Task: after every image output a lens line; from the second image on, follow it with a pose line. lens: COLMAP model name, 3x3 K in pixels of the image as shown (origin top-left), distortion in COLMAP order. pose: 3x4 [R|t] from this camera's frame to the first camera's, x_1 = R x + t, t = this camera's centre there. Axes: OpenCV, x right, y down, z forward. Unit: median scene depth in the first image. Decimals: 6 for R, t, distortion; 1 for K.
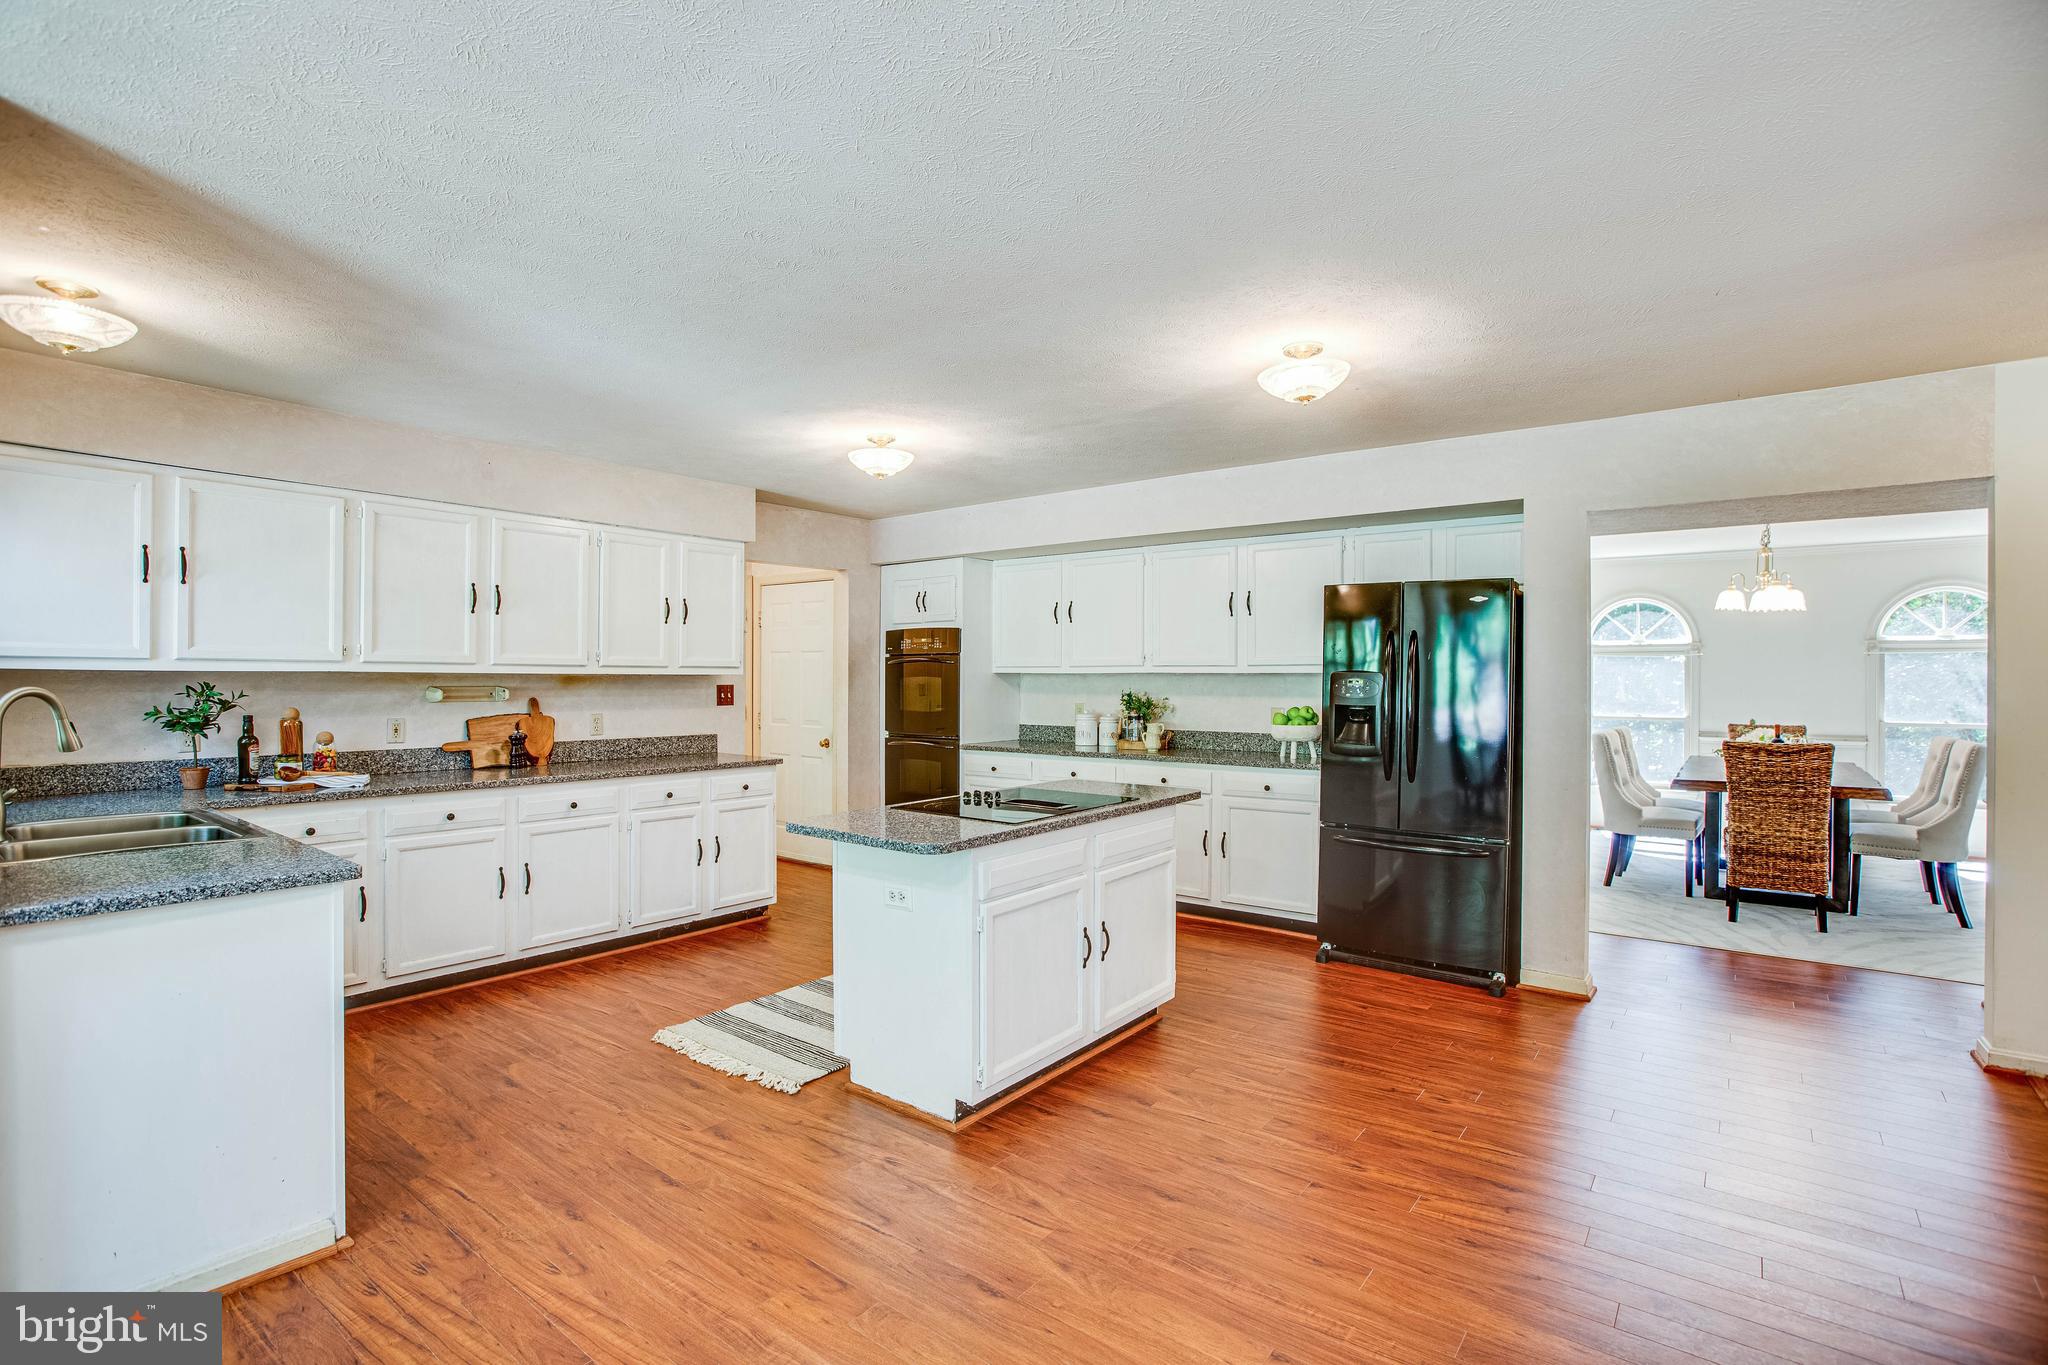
lens RADIAL K [[969.6, 0, 1034.7], [0, 969.6, 684.9], [0, 0, 1]] dist [-0.003154, 0.000363]
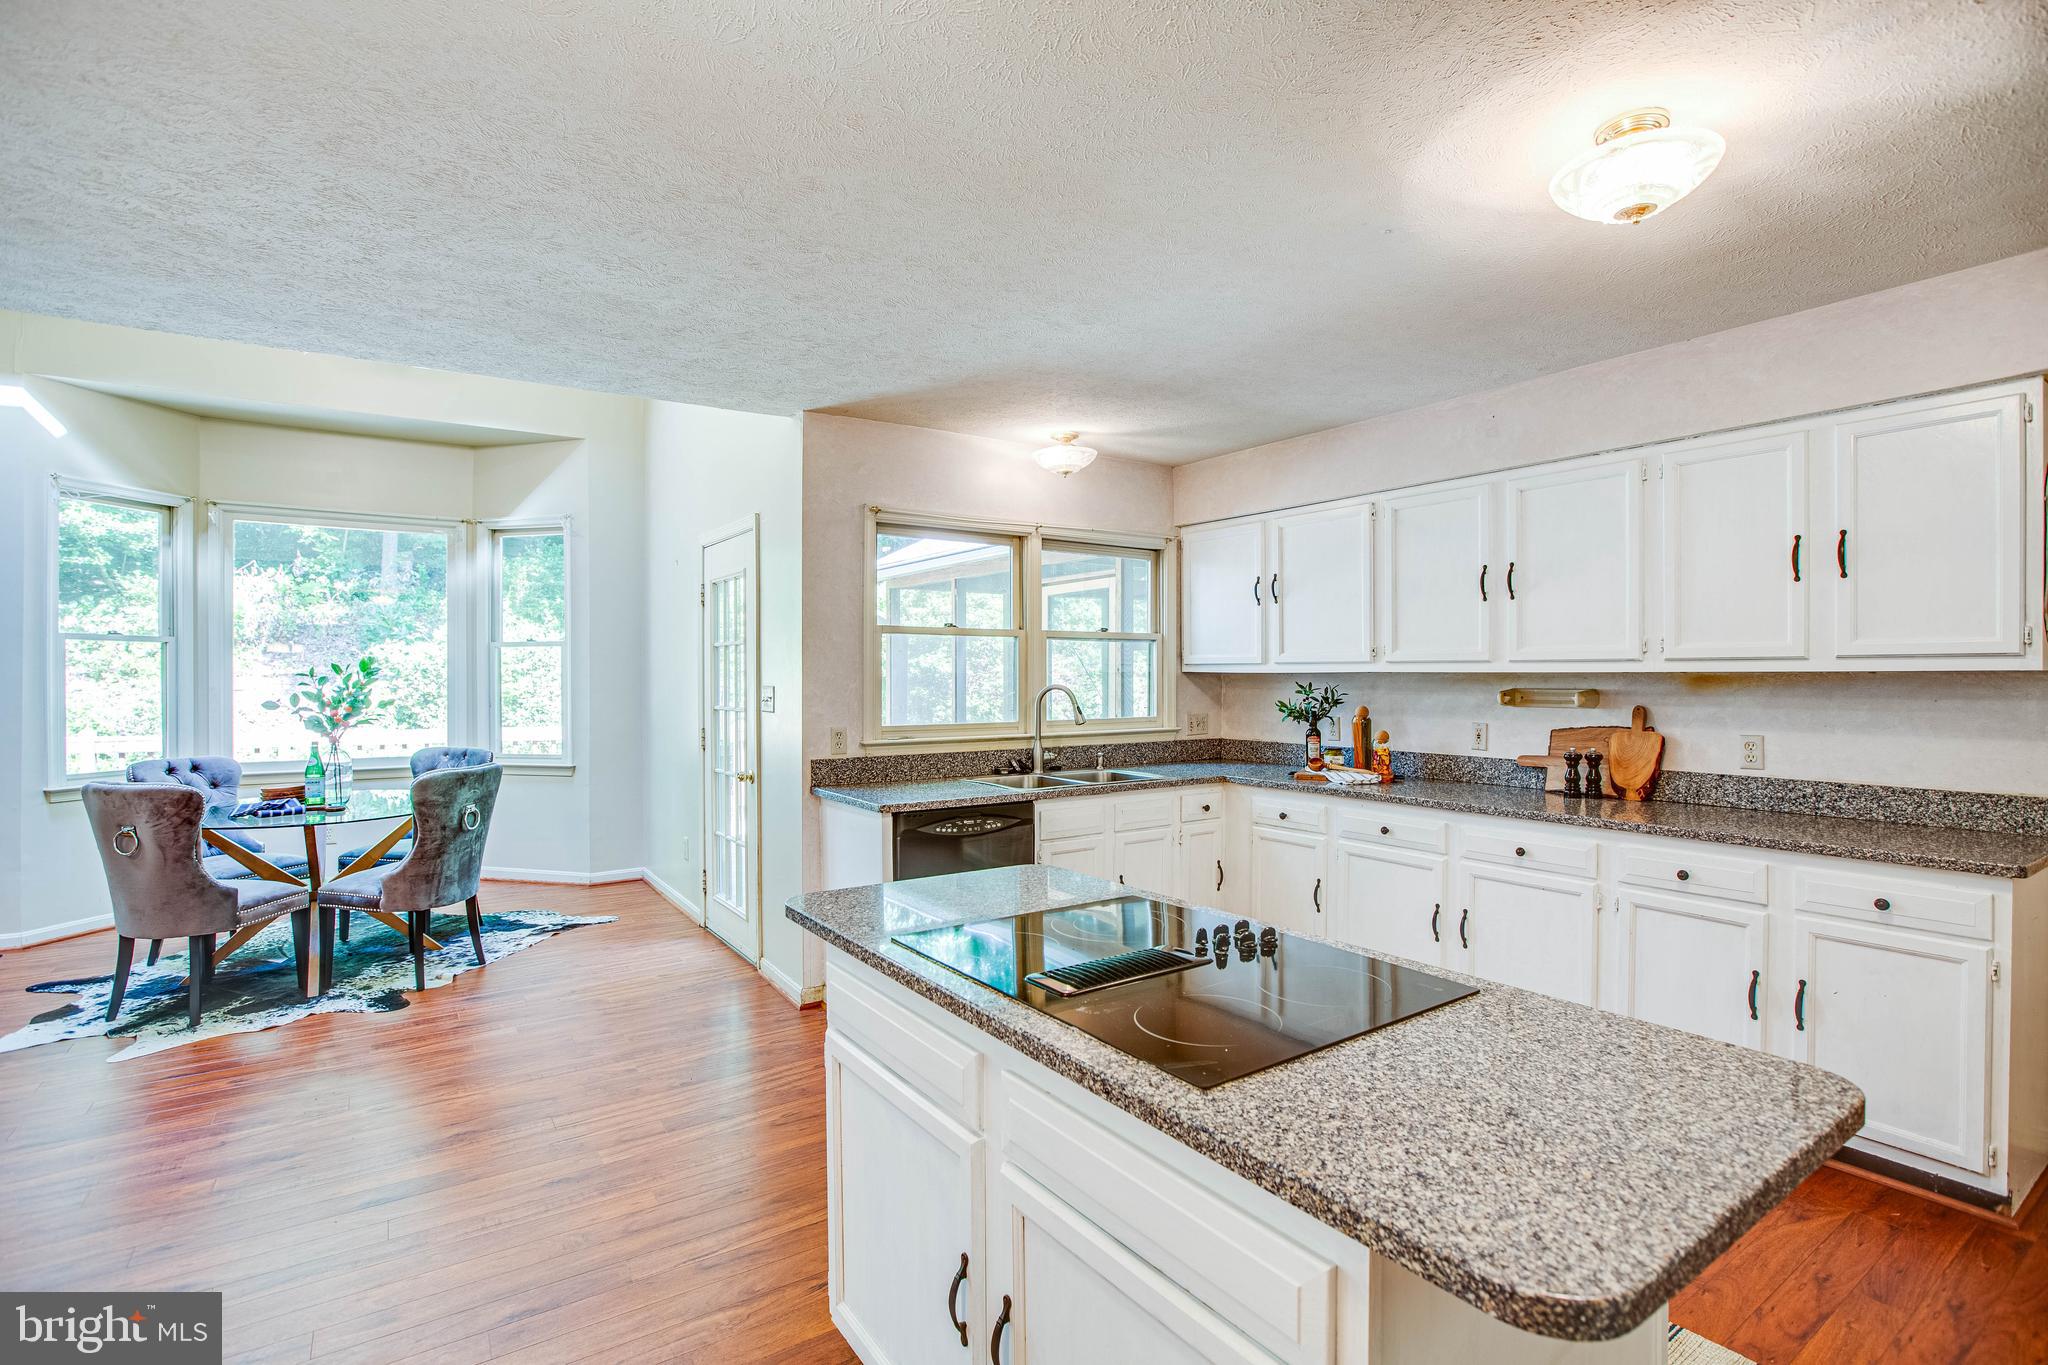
lens RADIAL K [[969.6, 0, 989.3], [0, 969.6, 675.1], [0, 0, 1]] dist [-0.003154, 0.000363]
pose [[-0.334494, -0.006922, -0.942372, 0.340485], [-0.007552, 0.999961, -0.004664, -0.002337], [0.942368, 0.005556, -0.334533, 0.848584]]
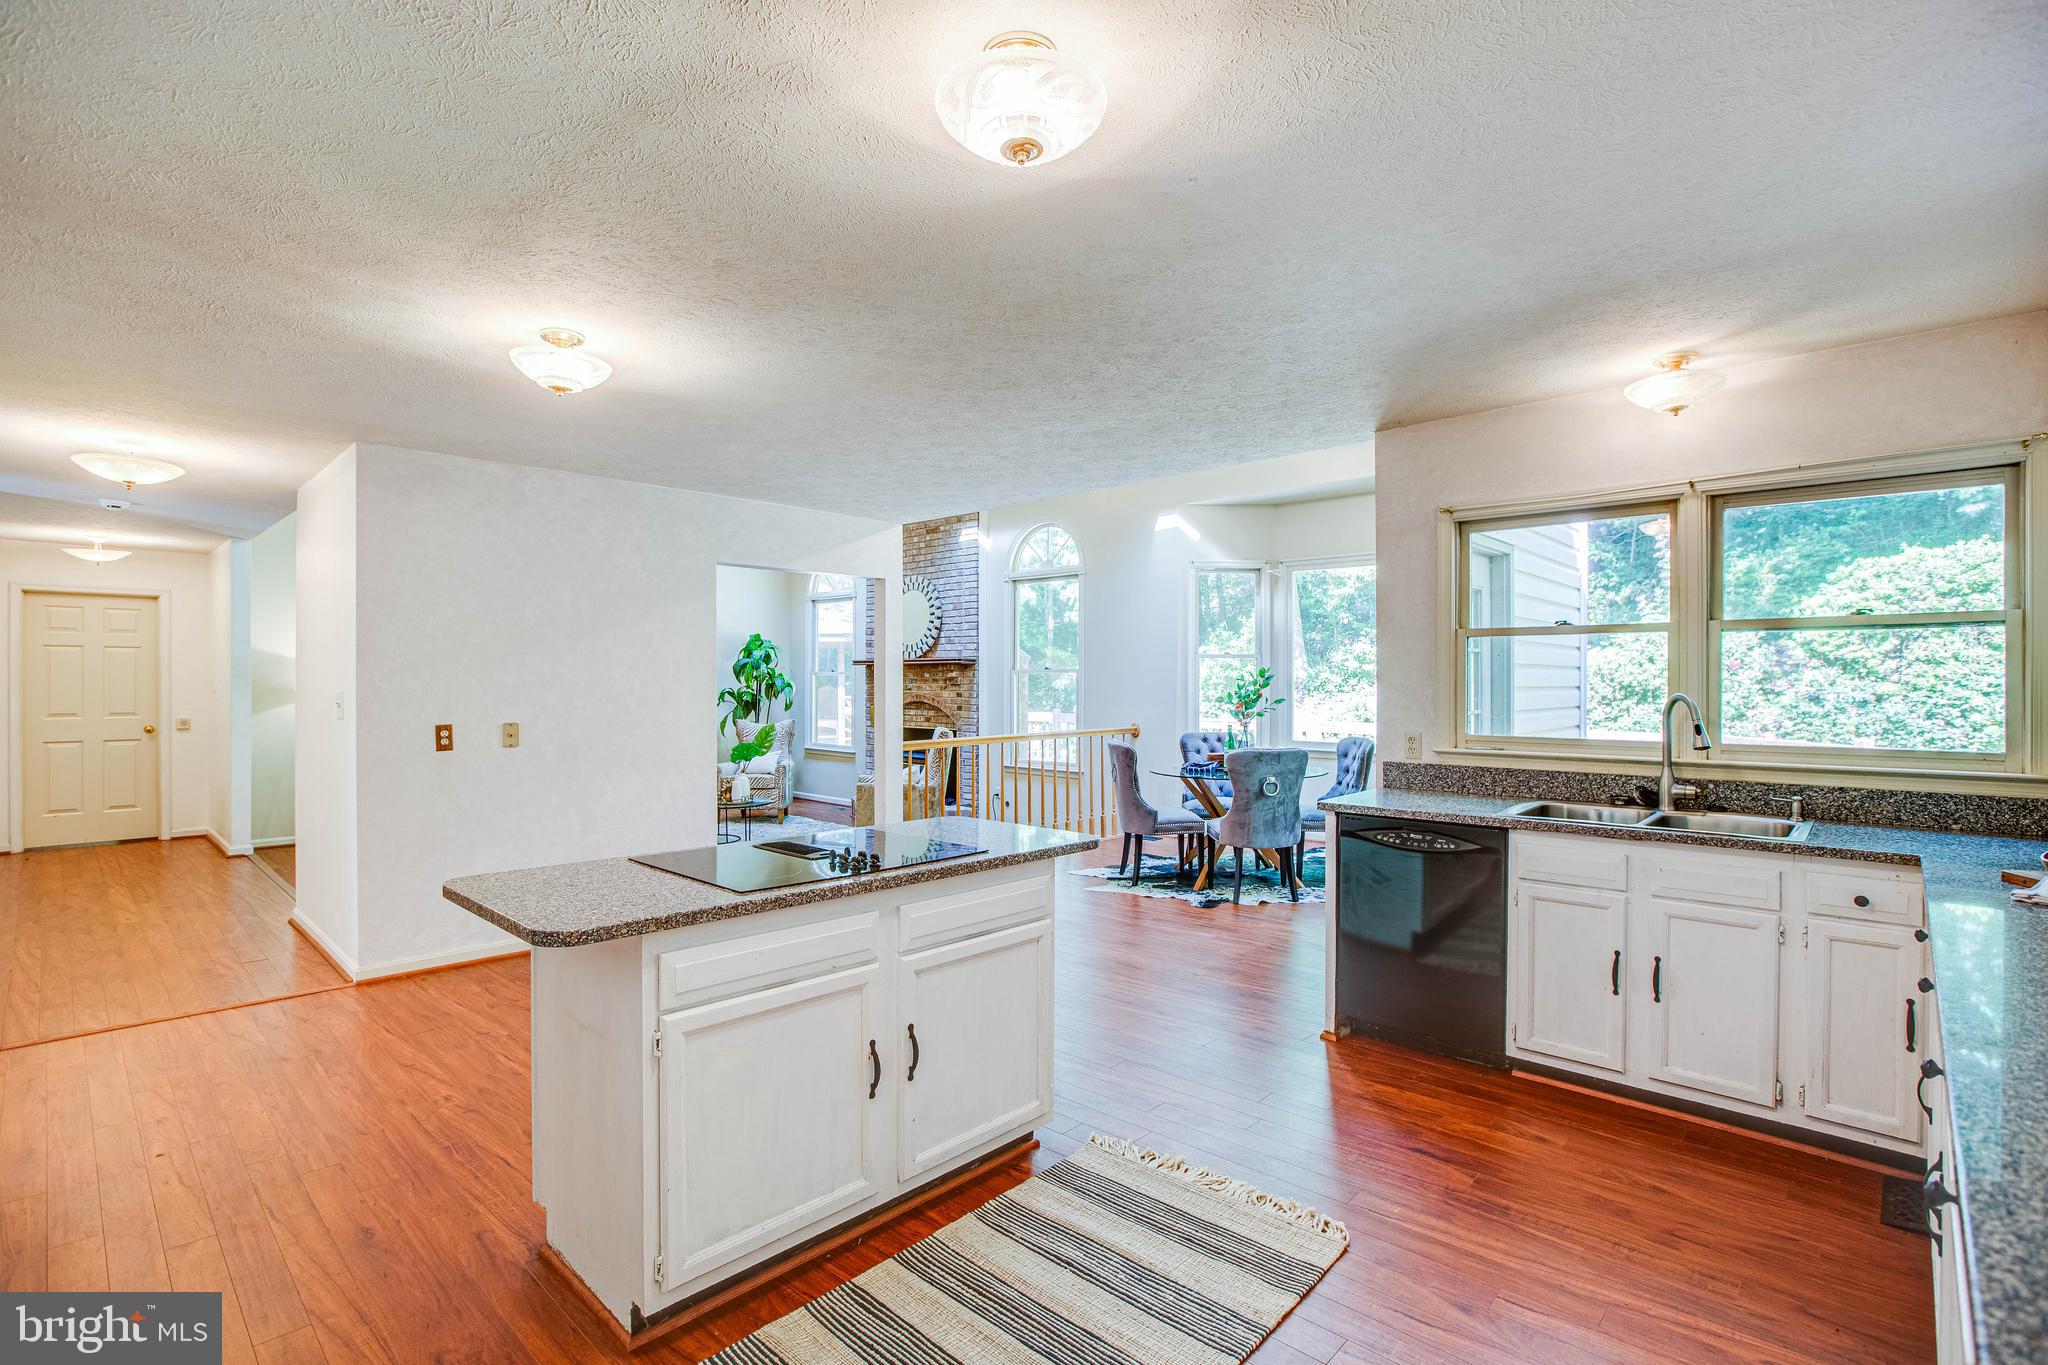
lens RADIAL K [[969.6, 0, 1028.6], [0, 969.6, 674.4], [0, 0, 1]] dist [-0.003154, 0.000363]
pose [[-0.995015, -0.004890, 0.099606, -0.195997], [-0.004814, 0.999988, 0.001001, -0.010926], [-0.099610, 0.000516, -0.995026, 1.359773]]
